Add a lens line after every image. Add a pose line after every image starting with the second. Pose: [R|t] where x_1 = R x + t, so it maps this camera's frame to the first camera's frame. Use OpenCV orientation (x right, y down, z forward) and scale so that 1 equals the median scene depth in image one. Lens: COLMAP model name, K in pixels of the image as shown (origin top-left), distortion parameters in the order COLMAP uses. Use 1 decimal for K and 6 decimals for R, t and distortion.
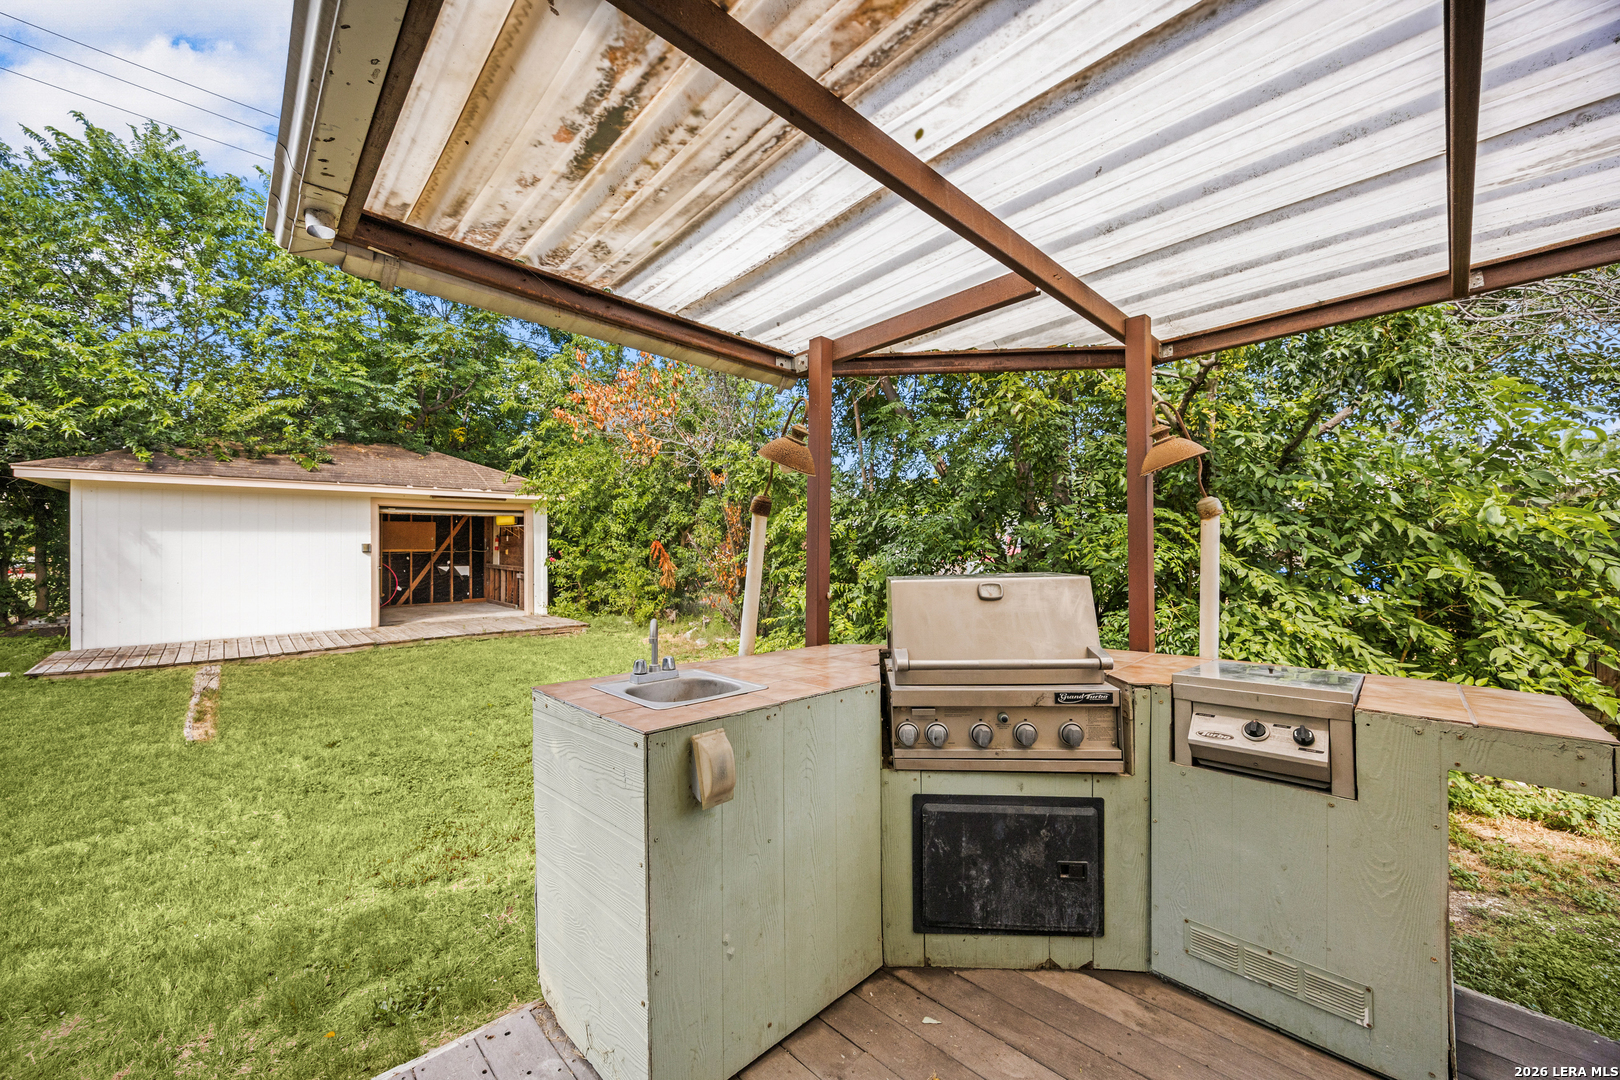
lens RADIAL K [[603.7, 0, 813.4], [0, 603.7, 543.3], [0, 0, 1]] dist [-0.000544, 0.000068]
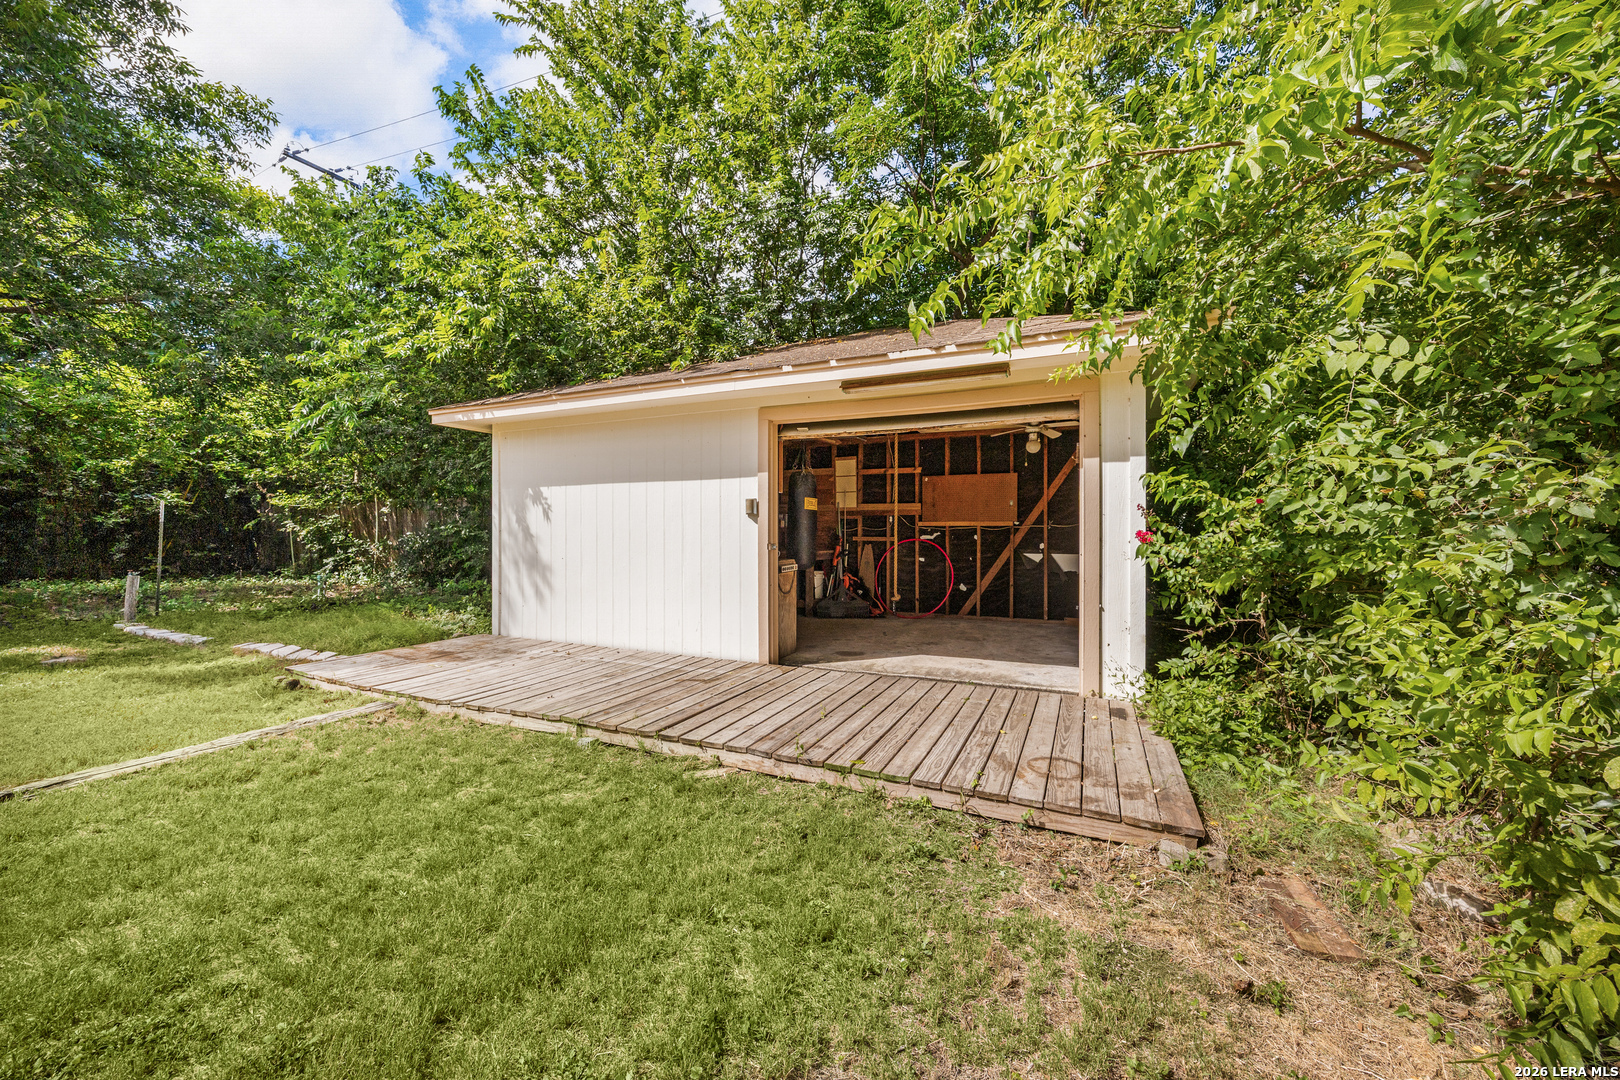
lens RADIAL K [[603.7, 0, 813.1], [0, 603.7, 538.2], [0, 0, 1]] dist [-0.000544, 0.000068]
pose [[0.377901, 0.005366, -0.925831, -0.212106], [-0.002290, 0.999986, 0.004861, 0.026489], [0.925843, 0.000283, 0.377908, 0.726016]]
